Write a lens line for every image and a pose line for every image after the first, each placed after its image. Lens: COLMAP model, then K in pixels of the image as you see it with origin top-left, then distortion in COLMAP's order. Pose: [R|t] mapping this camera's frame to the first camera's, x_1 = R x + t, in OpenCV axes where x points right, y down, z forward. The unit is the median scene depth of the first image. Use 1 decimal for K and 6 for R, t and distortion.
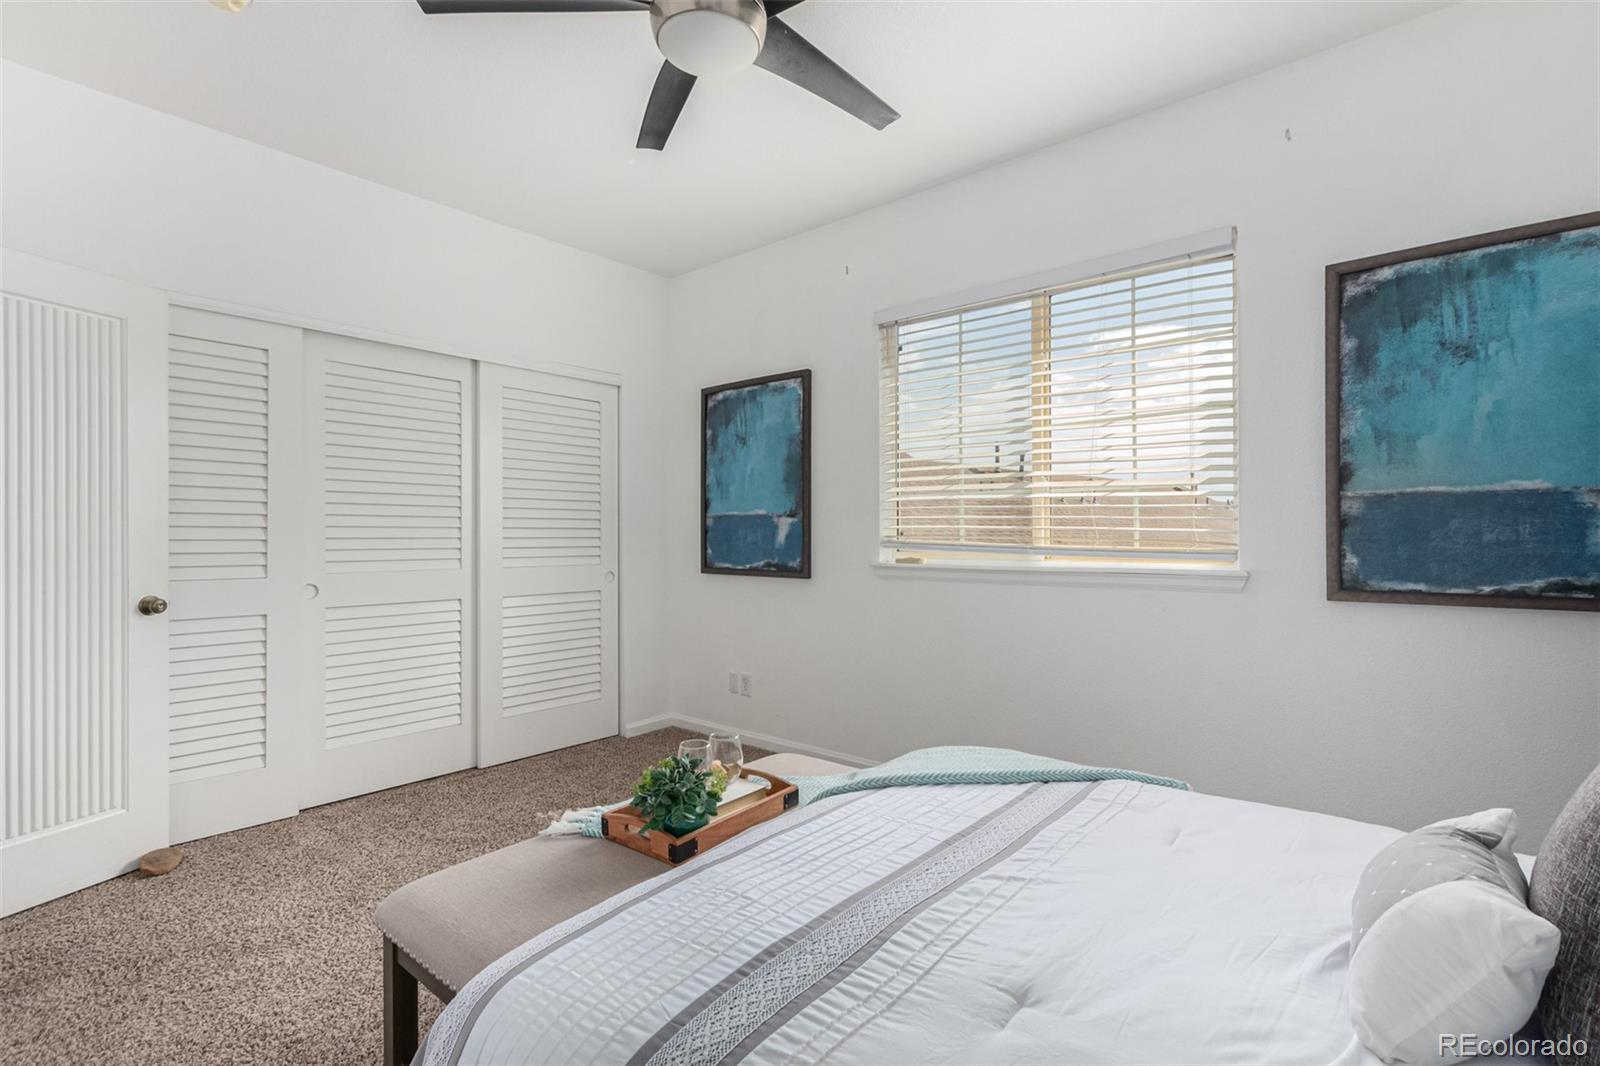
lens RADIAL K [[761.9, 0, 788.4], [0, 761.9, 532.7], [0, 0, 1]] dist [0.019994, -0.003993]
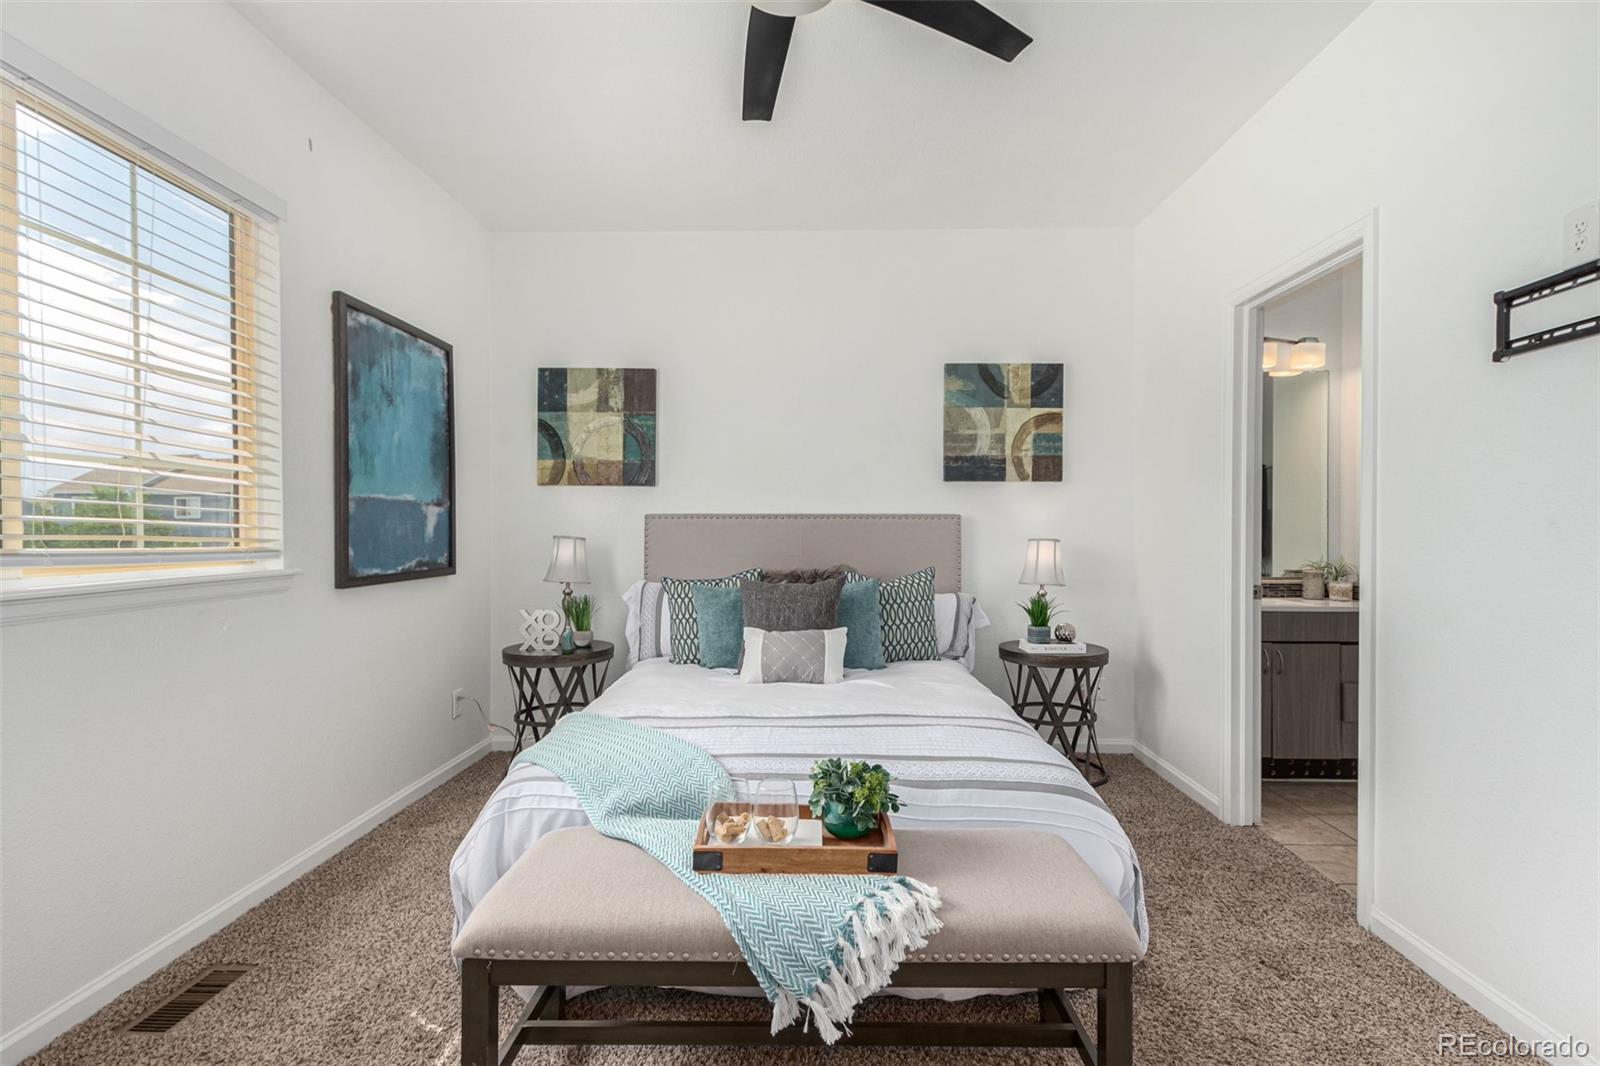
lens RADIAL K [[761.9, 0, 809.6], [0, 761.9, 534.0], [0, 0, 1]] dist [0.019994, -0.003993]
pose [[-0.640635, -0.000747, 0.767845, -0.714876], [0.002375, 0.999993, 0.002954, 0.007074], [-0.767842, 0.003716, -0.640629, 0.943263]]
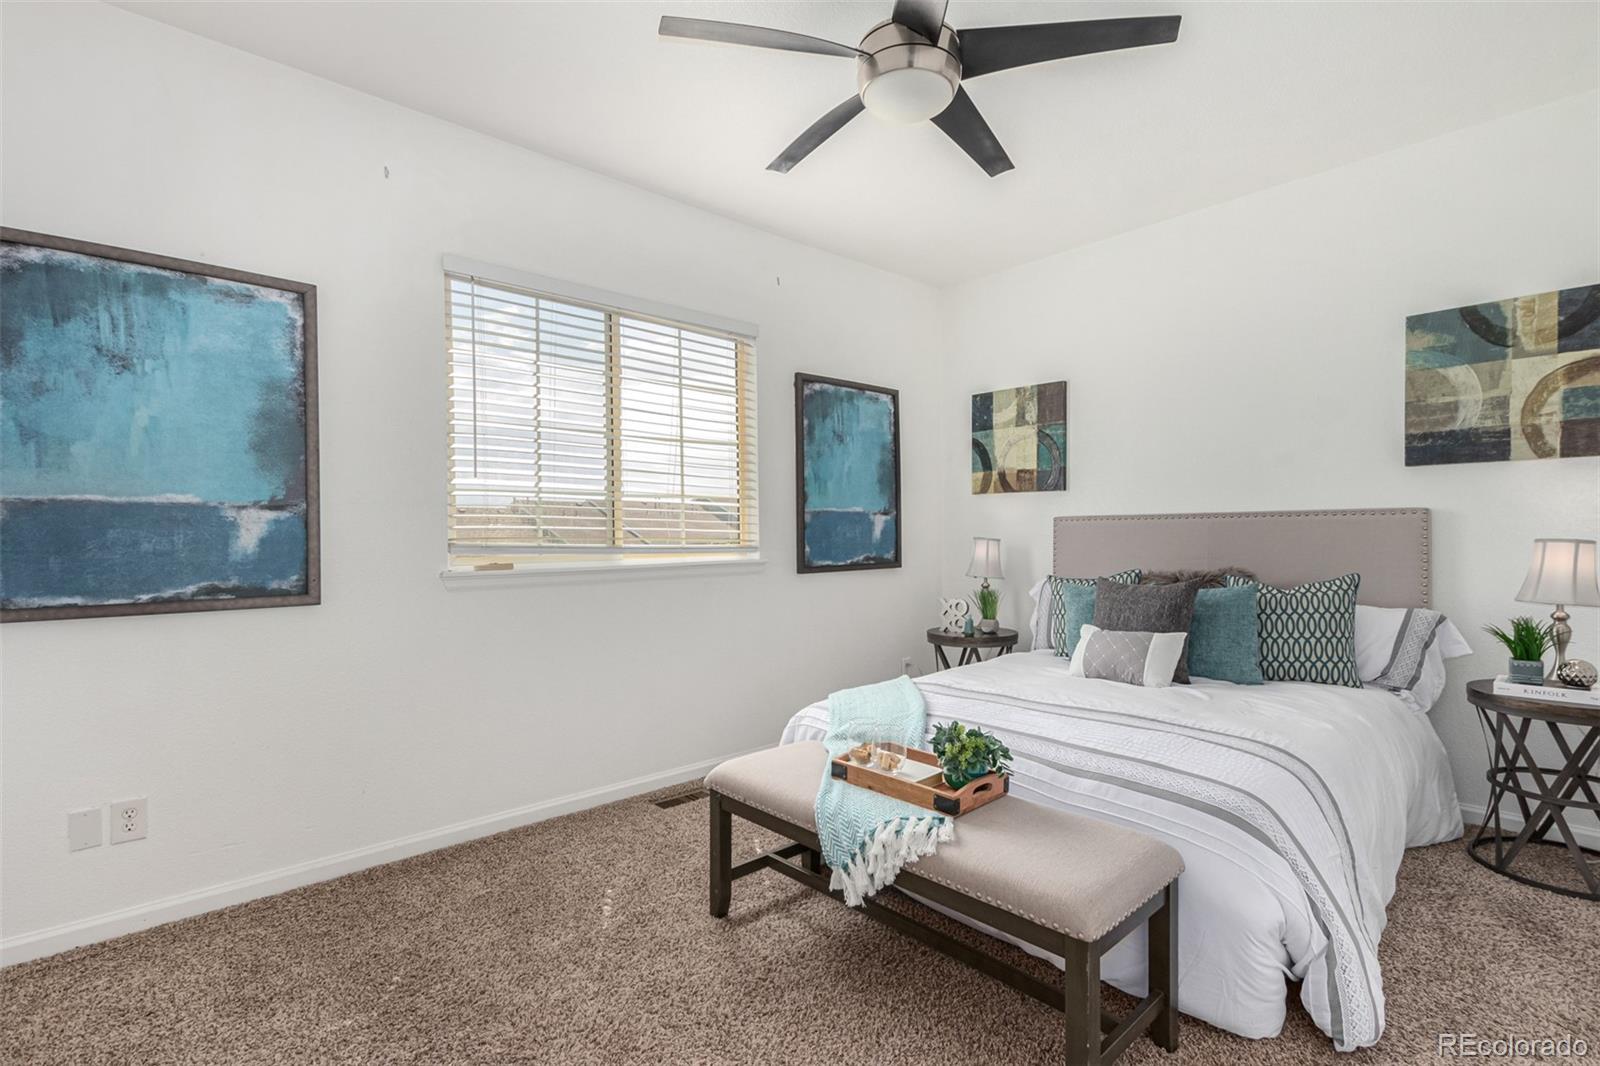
lens RADIAL K [[761.9, 0, 799.5], [0, 761.9, 534.3], [0, 0, 1]] dist [0.019994, -0.003993]
pose [[0.121269, 0.002211, 0.992617, -0.871517], [0.008761, 0.999956, -0.003297, 0.008214], [-0.992581, 0.009096, 0.121245, 0.756606]]
